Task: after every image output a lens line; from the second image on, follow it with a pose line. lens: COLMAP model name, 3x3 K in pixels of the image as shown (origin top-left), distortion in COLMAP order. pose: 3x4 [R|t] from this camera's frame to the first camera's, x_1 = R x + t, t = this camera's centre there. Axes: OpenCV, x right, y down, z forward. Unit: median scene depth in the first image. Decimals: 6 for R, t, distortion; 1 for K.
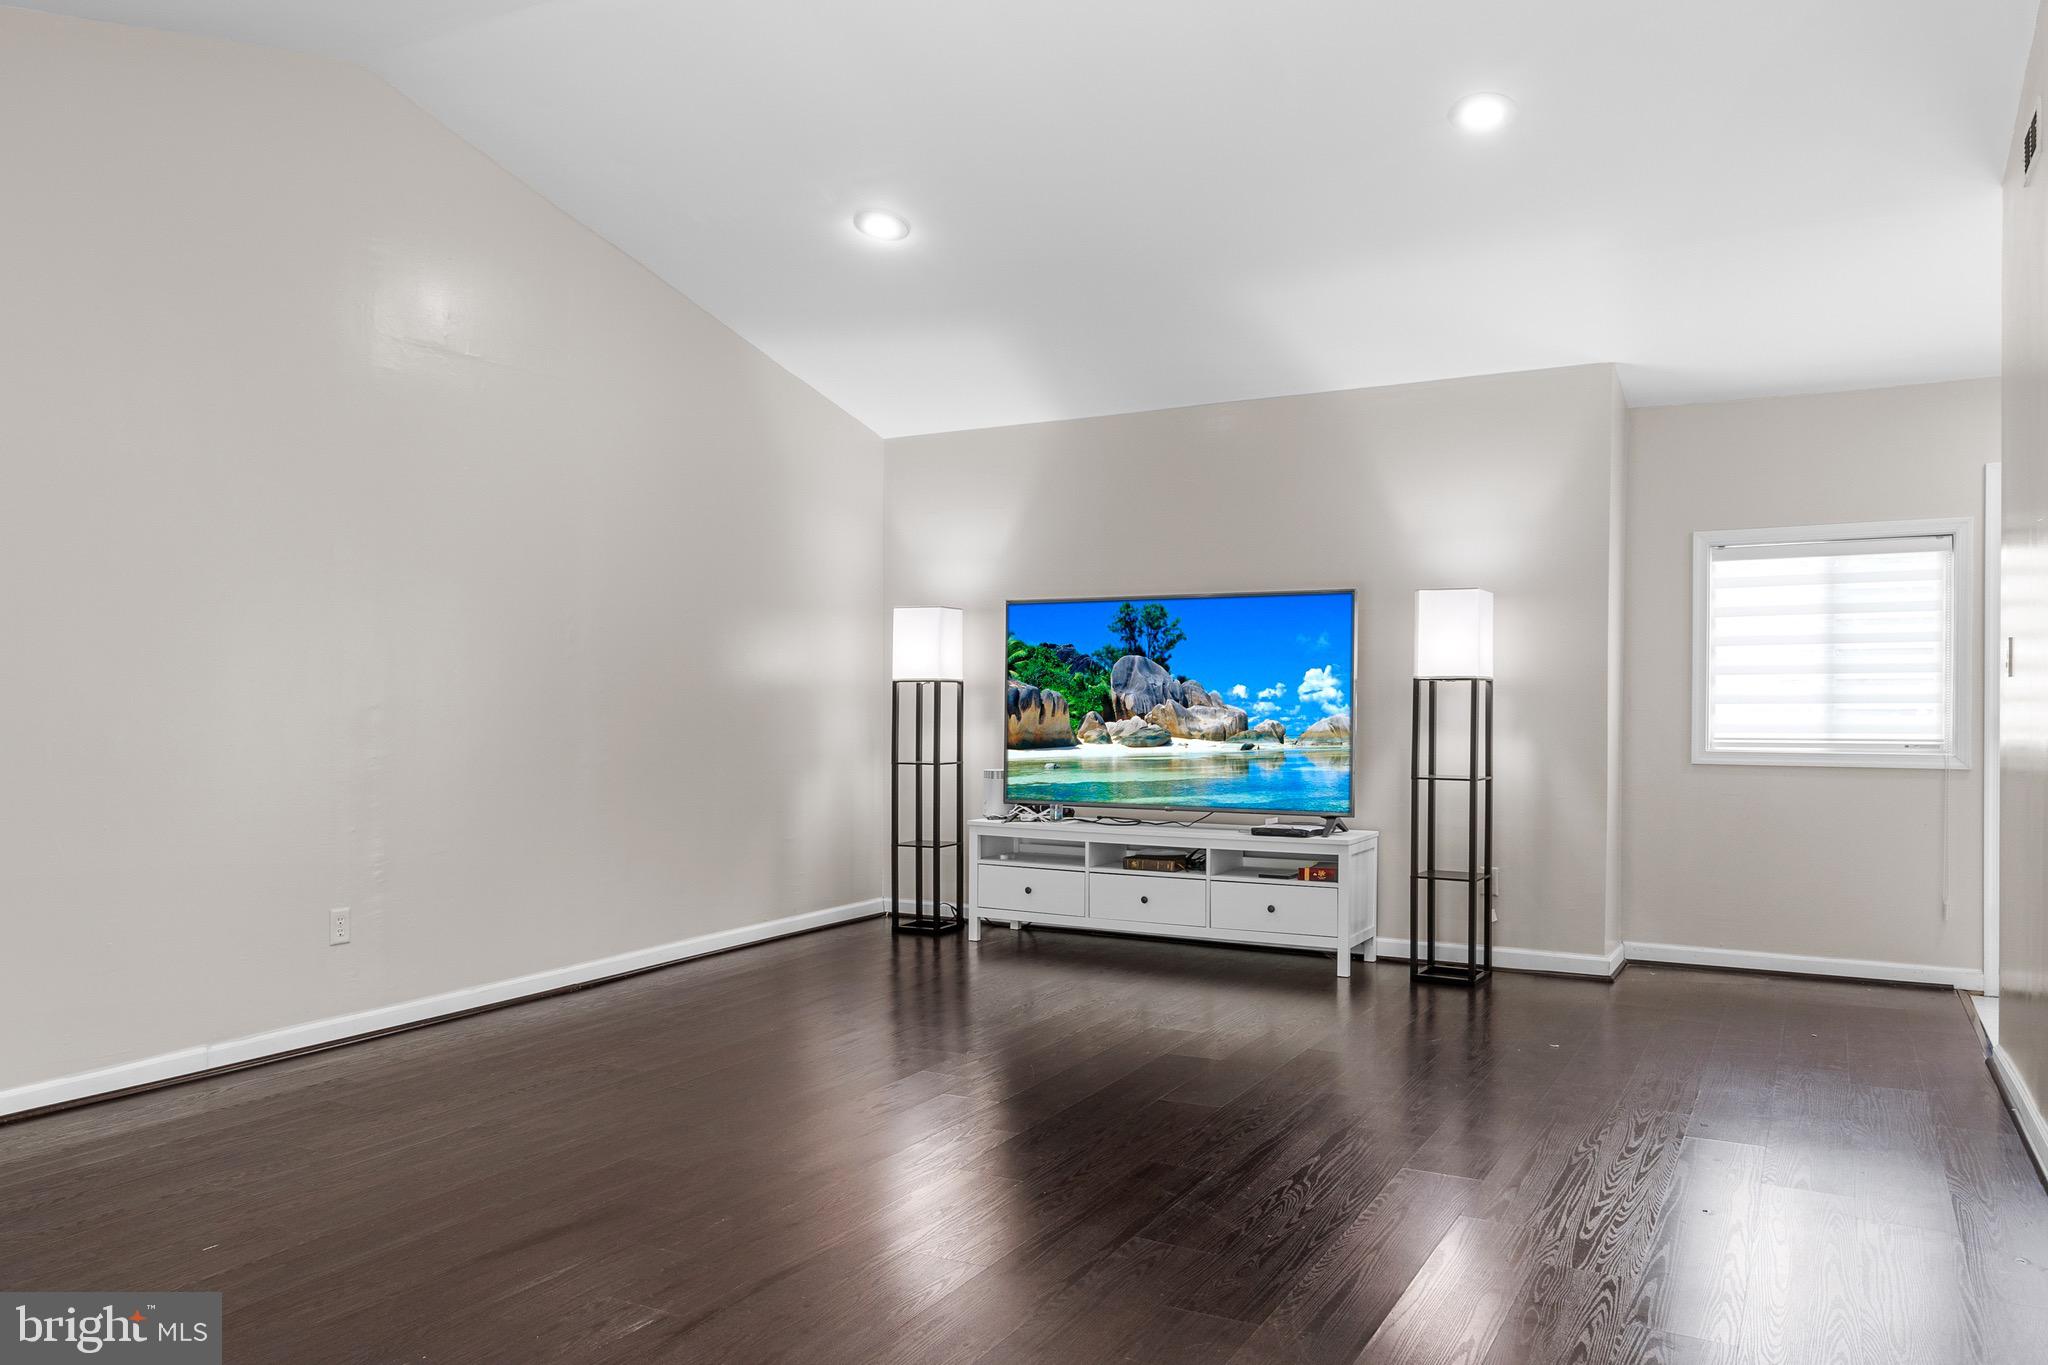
lens RADIAL K [[1447.4, 0, 1023.4], [0, 1447.4, 732.9], [0, 0, 1]] dist [0.022672, 0.000026]
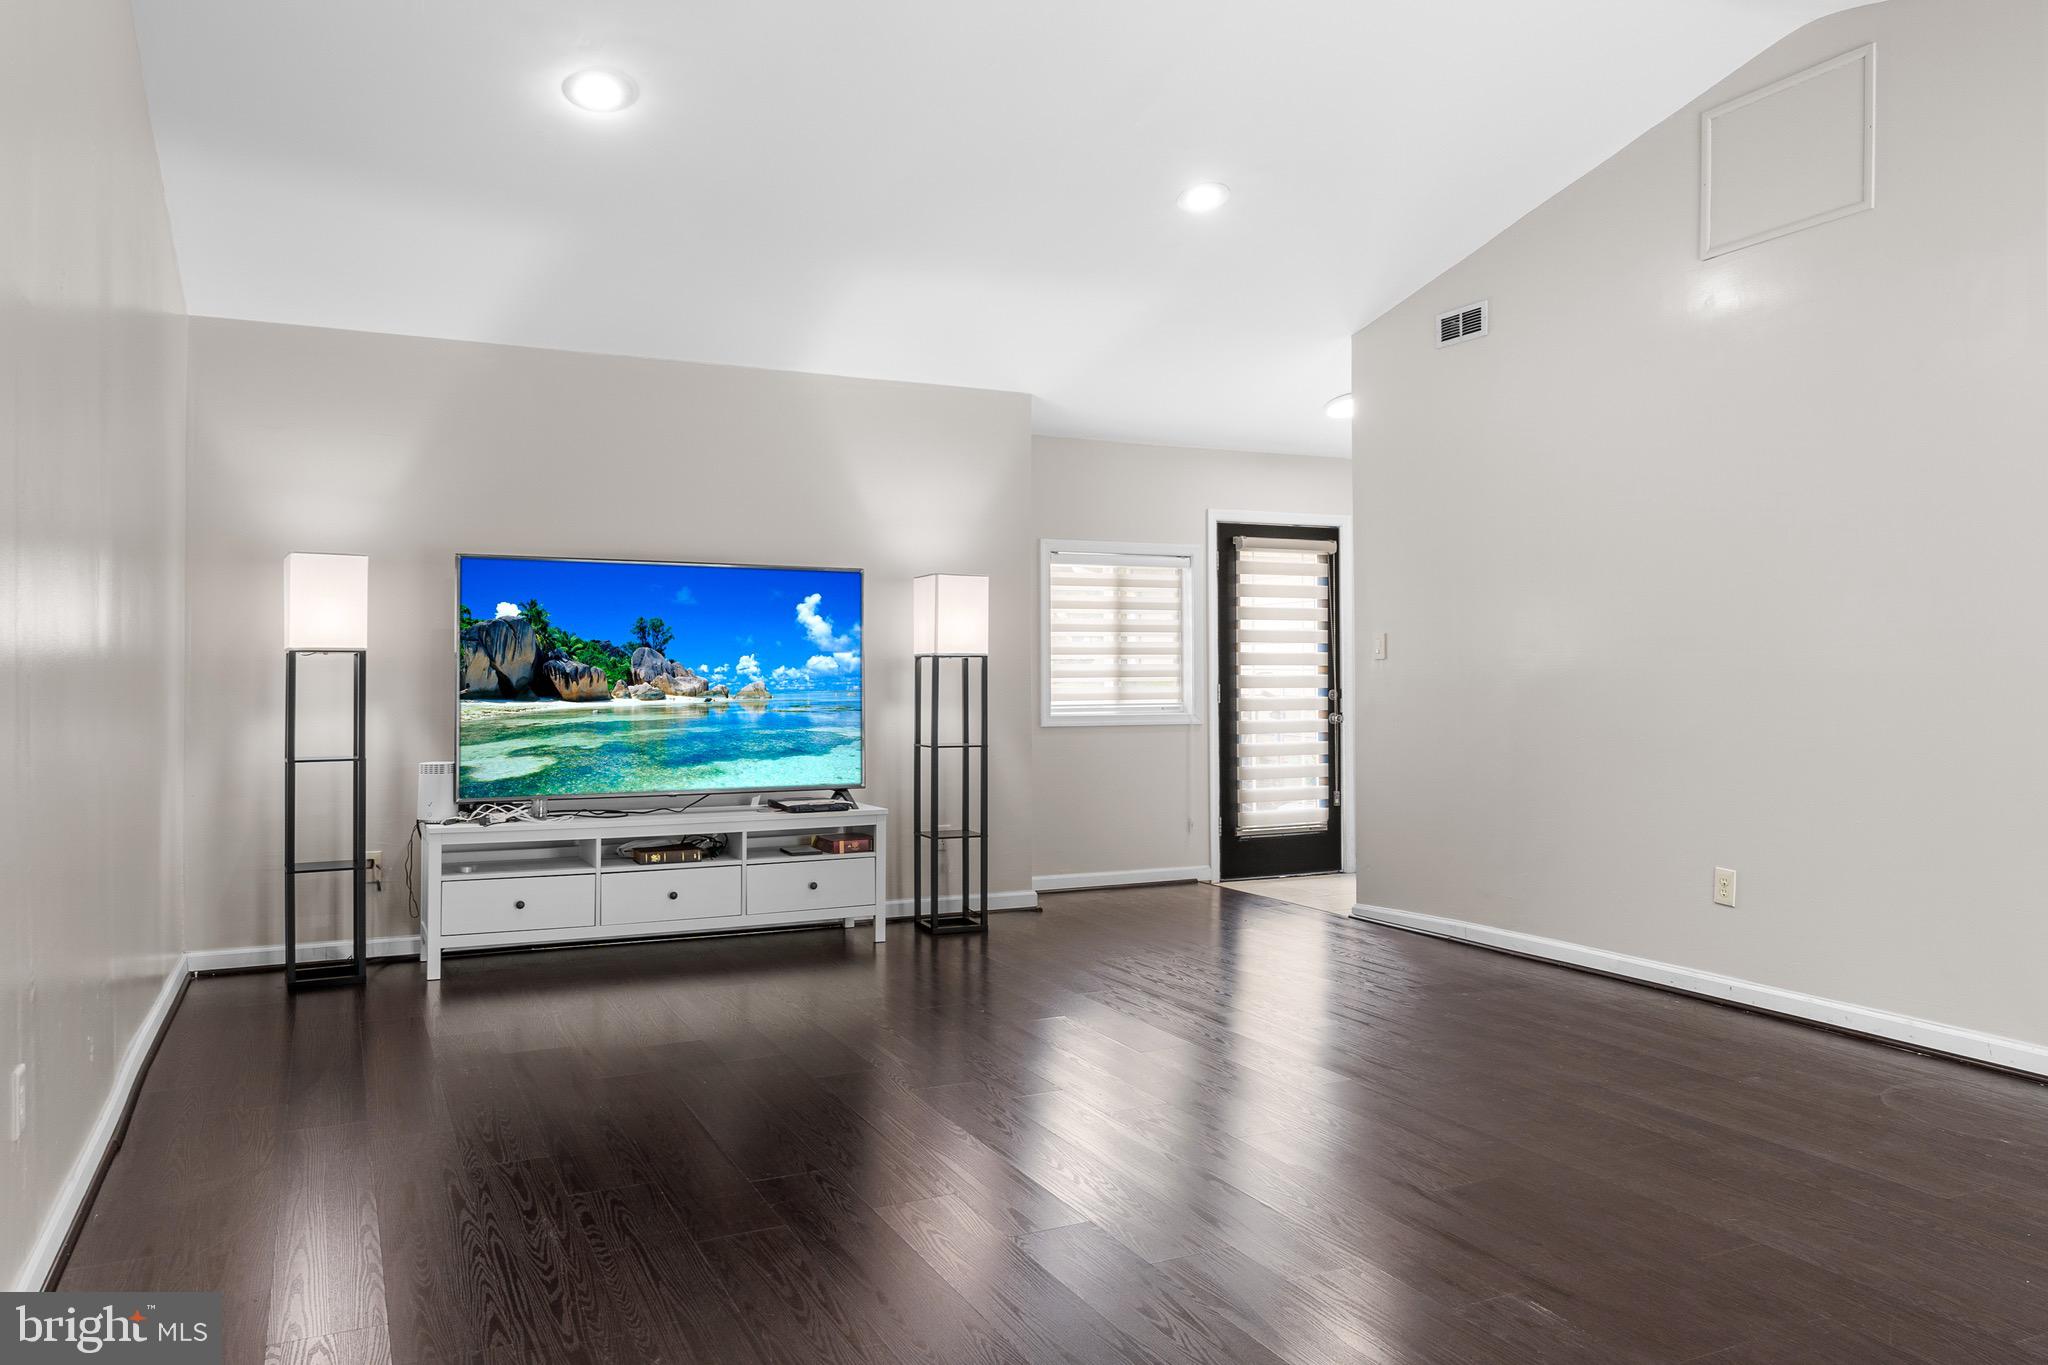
lens RADIAL K [[1457.8, 0, 1024.0], [0, 1457.8, 682.5], [0, 0, 1]] dist [0.022461, -0.000017]
pose [[0.579790, -0.005826, 0.814745, -0.564504], [0.018579, 0.999809, -0.006072, -0.009052], [-0.814554, 0.018658, 0.579787, 0.303766]]
